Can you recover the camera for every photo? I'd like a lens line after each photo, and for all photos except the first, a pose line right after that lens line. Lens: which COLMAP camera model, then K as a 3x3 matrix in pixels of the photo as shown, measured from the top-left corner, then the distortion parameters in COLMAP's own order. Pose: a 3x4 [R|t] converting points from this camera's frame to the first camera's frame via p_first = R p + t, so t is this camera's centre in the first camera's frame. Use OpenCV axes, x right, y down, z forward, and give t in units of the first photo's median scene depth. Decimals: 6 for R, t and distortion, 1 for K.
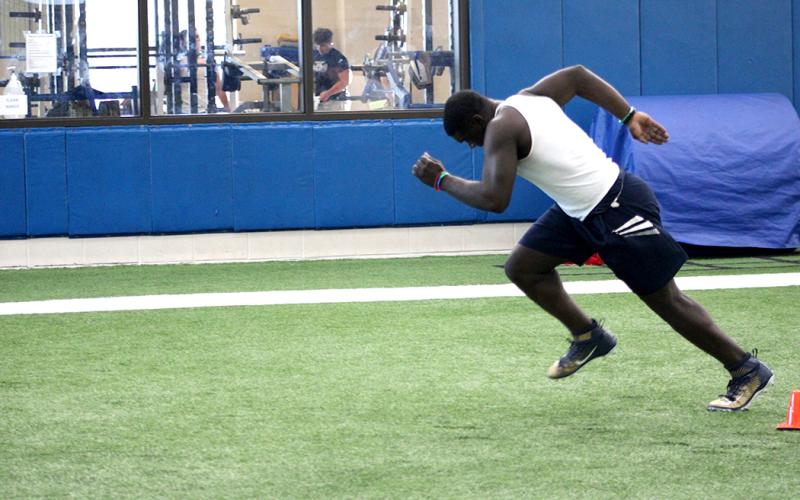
lens RADIAL K [[3019.3, 0, 400.0], [0, 3019.3, 250.0], [0, 0, 1]] dist [-0.218547, 0.470222]
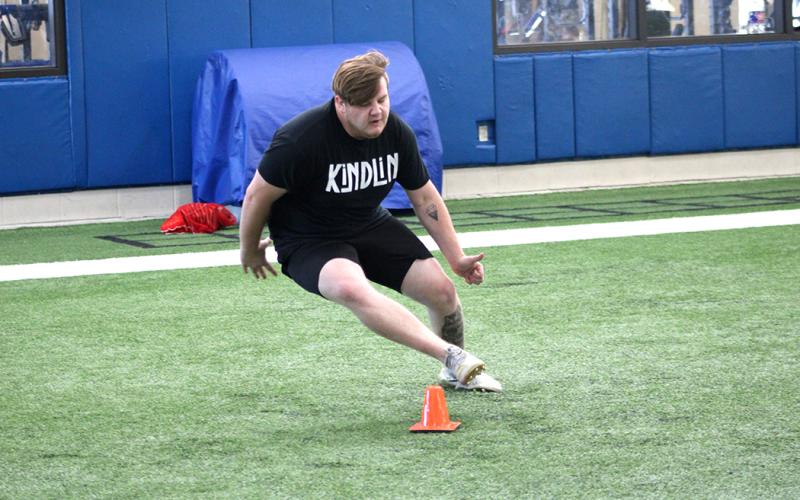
lens RADIAL K [[3019.3, 0, 400.0], [0, 3019.3, 250.0], [0, 0, 1]] dist [-0.218547, 0.470222]
pose [[0.991809, -0.026464, 0.124961, 0.011776], [0.024304, 0.999528, 0.018773, -0.008106], [-0.125399, -0.015582, 0.991984, 0.109369]]
